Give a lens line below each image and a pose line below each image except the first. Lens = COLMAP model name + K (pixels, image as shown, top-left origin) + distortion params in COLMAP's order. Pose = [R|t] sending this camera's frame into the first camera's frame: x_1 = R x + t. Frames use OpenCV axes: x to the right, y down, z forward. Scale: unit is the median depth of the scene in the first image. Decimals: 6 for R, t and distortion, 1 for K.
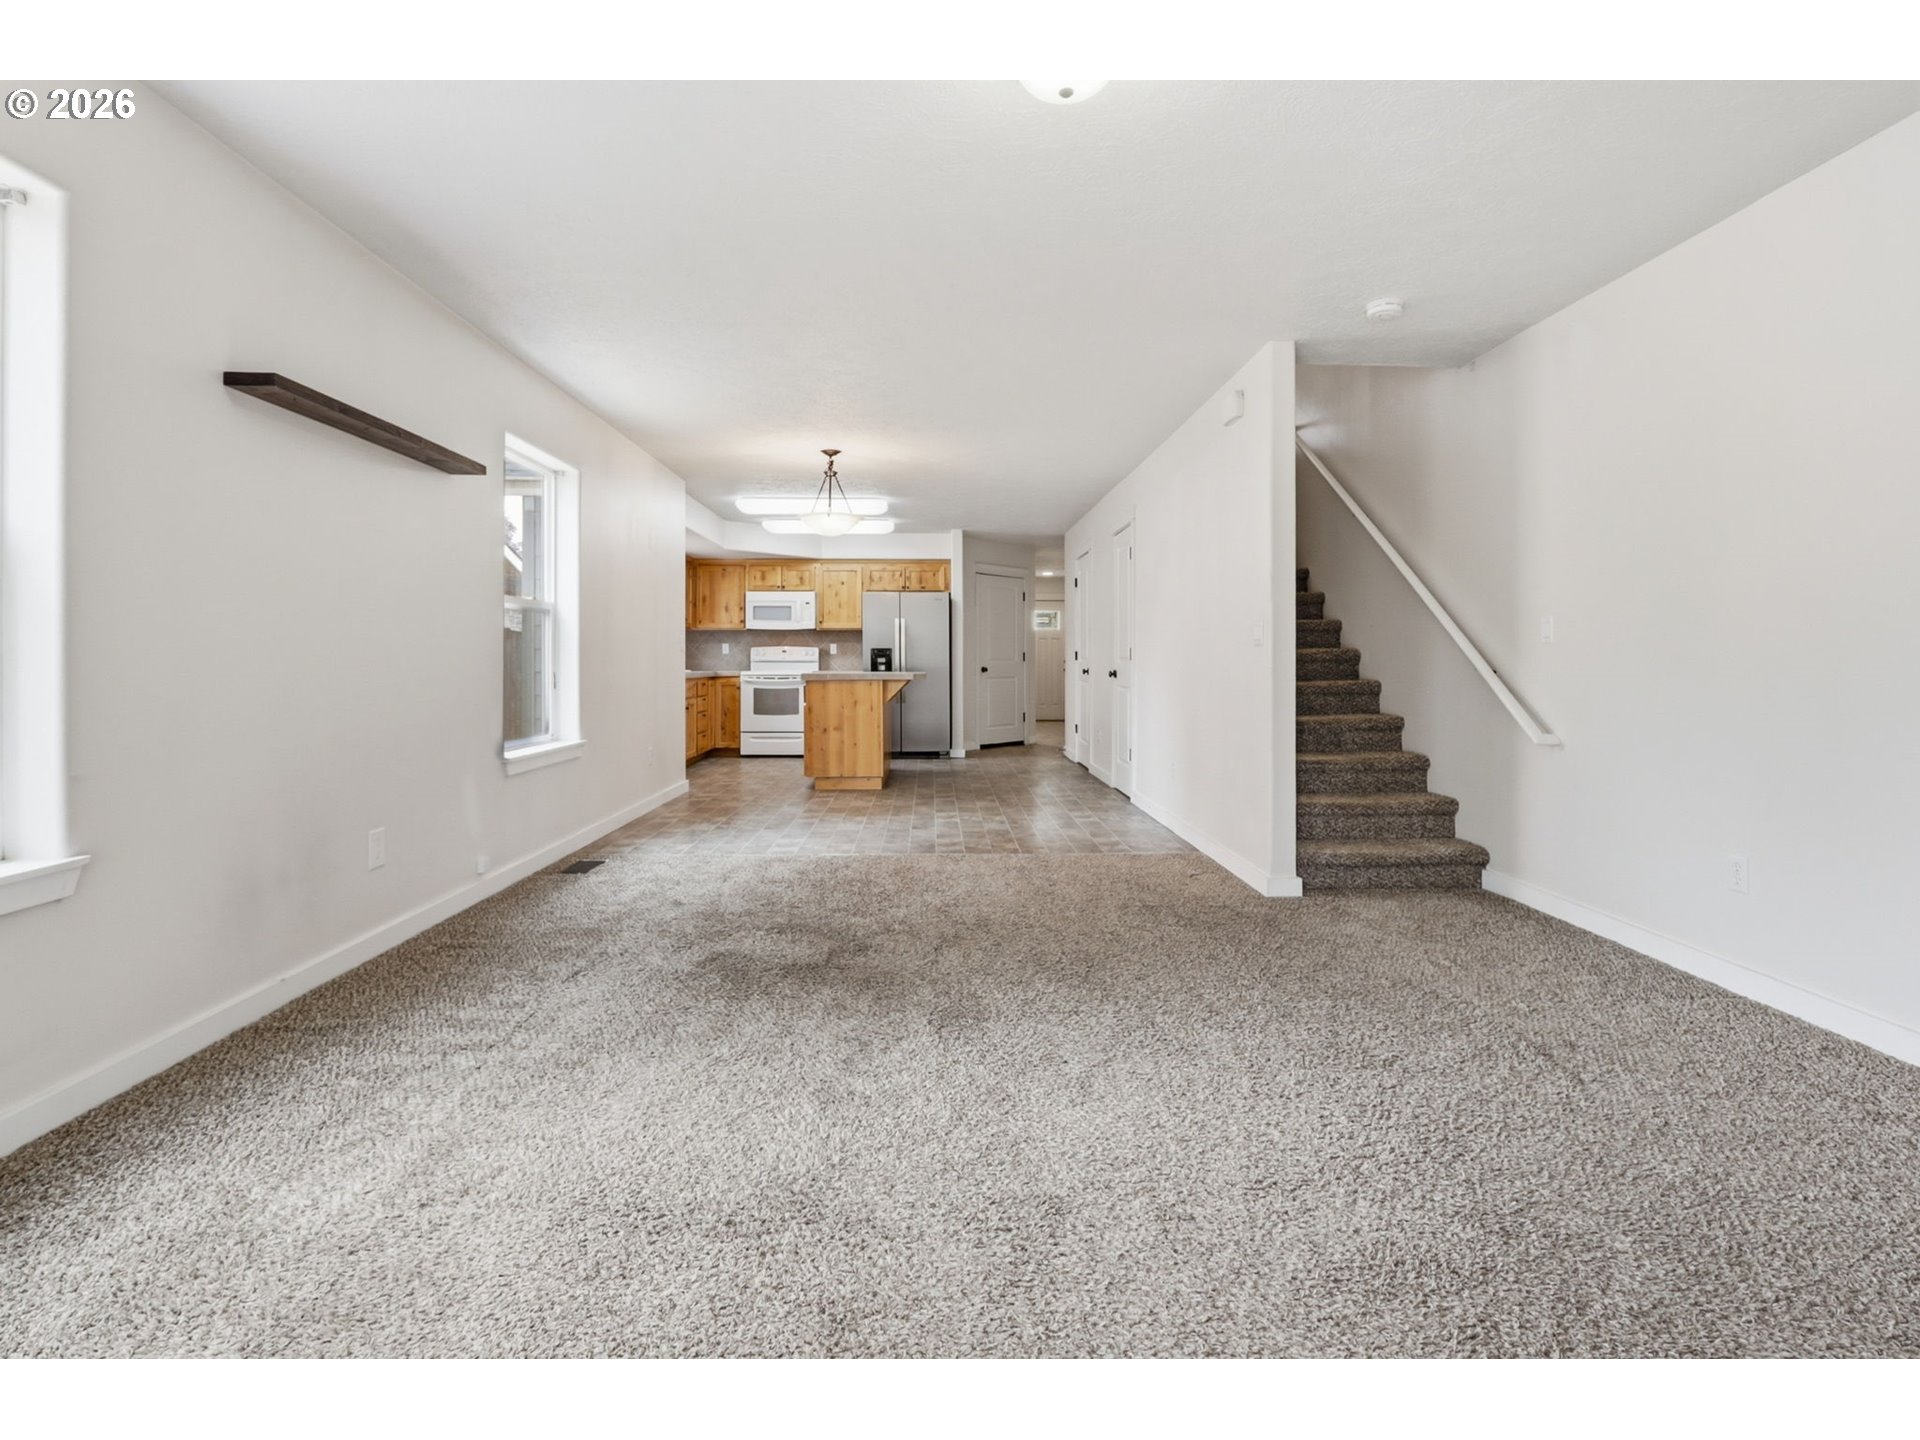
lens RADIAL K [[942.0, 0, 989.1], [0, 942.0, 654.0], [0, 0, 1]] dist [-0.018162, 0.006089]
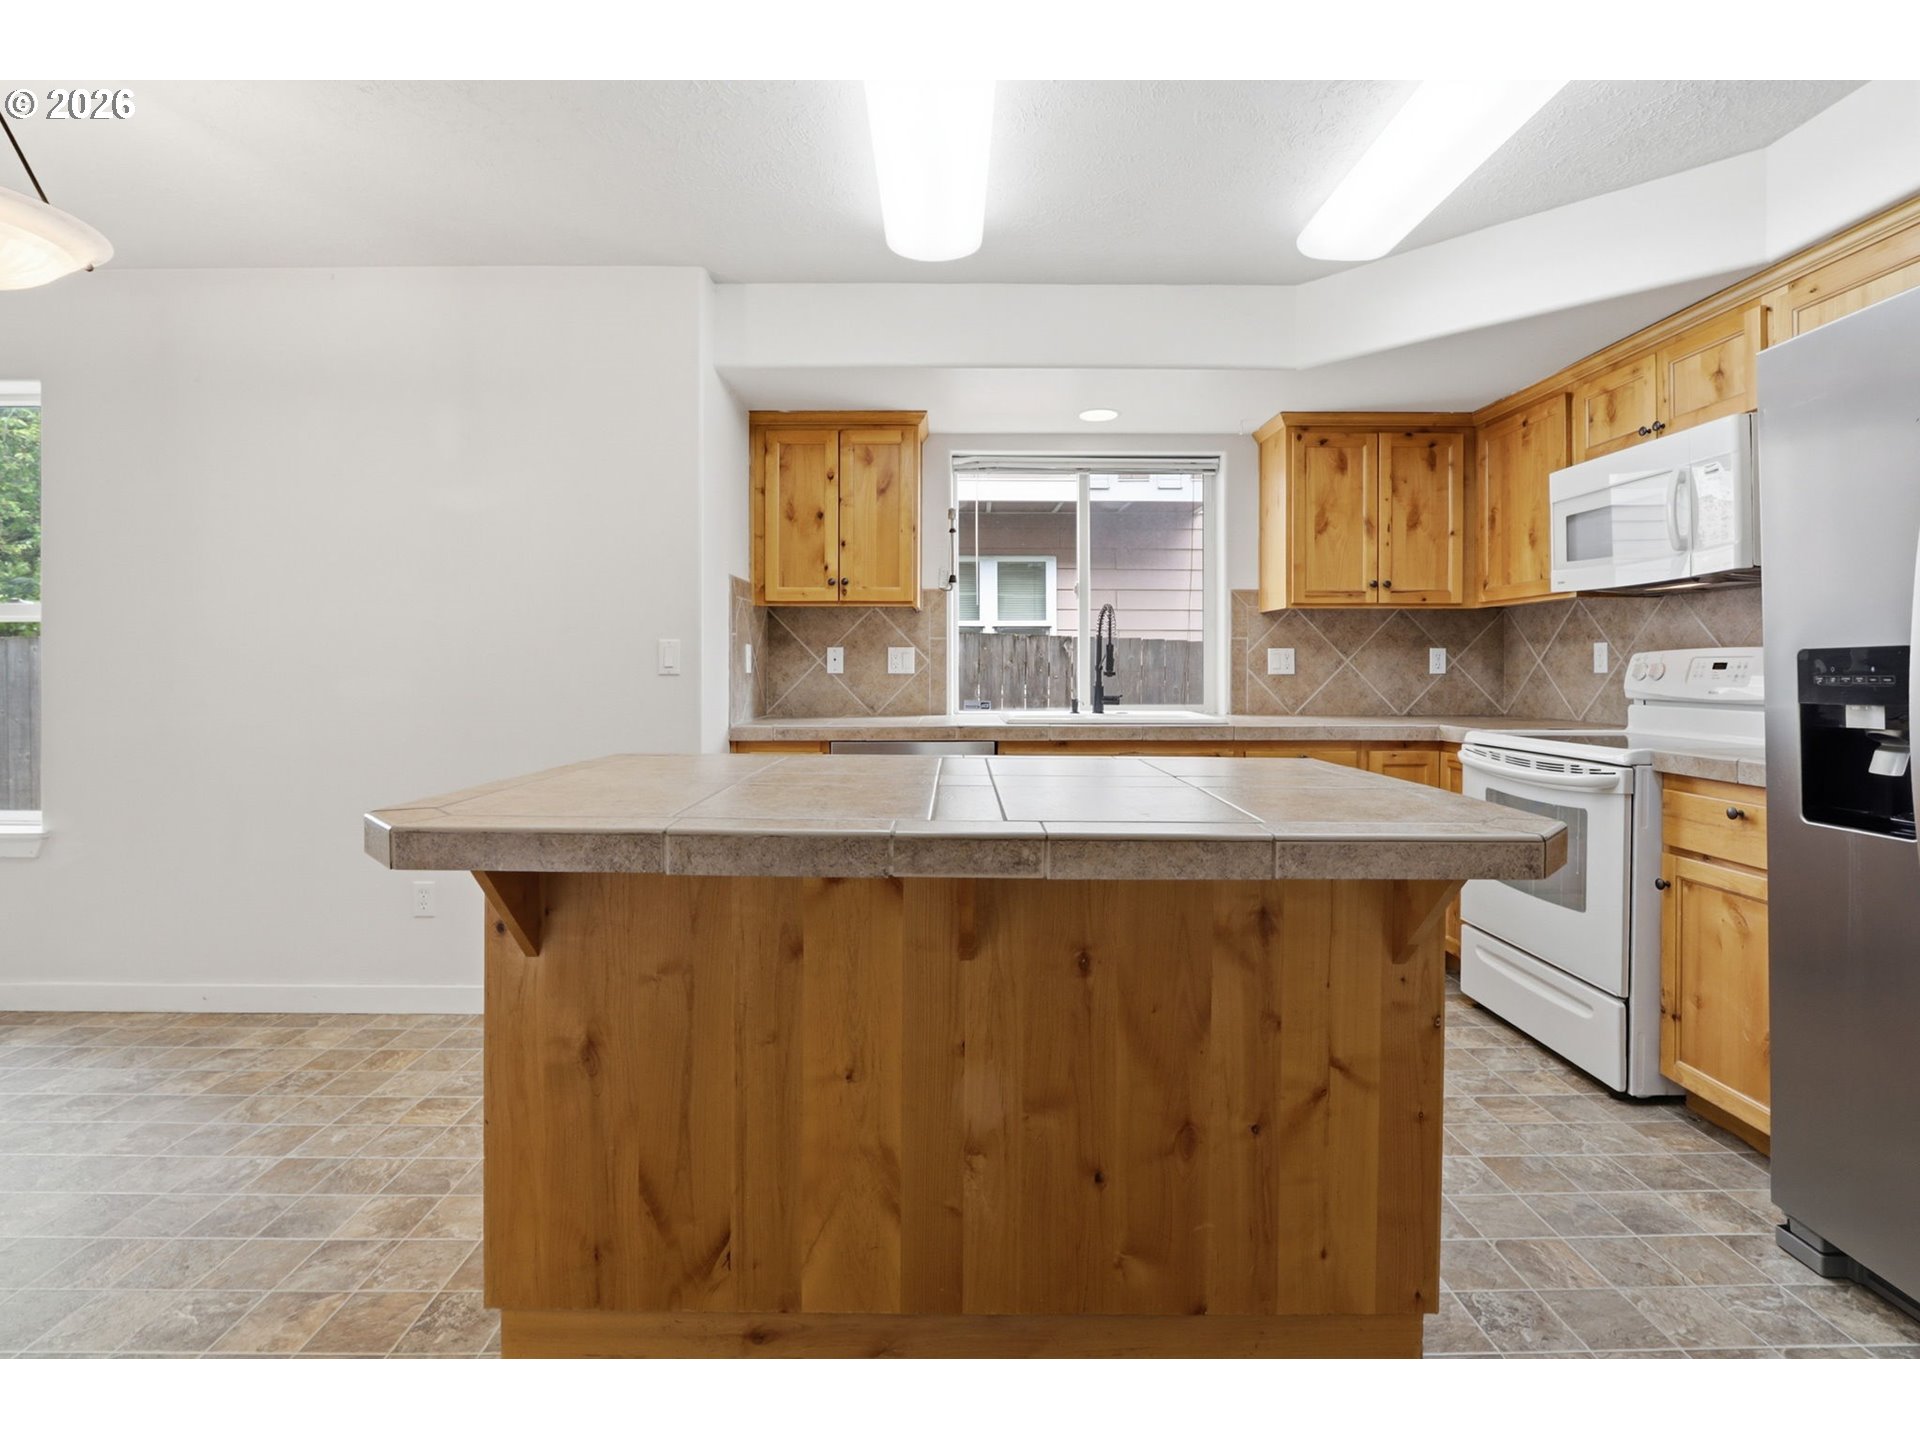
lens RADIAL K [[942.0, 0, 957.1], [0, 942.0, 659.4], [0, 0, 1]] dist [-0.018162, 0.006089]
pose [[-0.046931, -0.009547, -0.998852, 0.057804], [0.003543, 0.999946, -0.009724, -0.002860], [0.998892, -0.003995, -0.046895, 0.817646]]
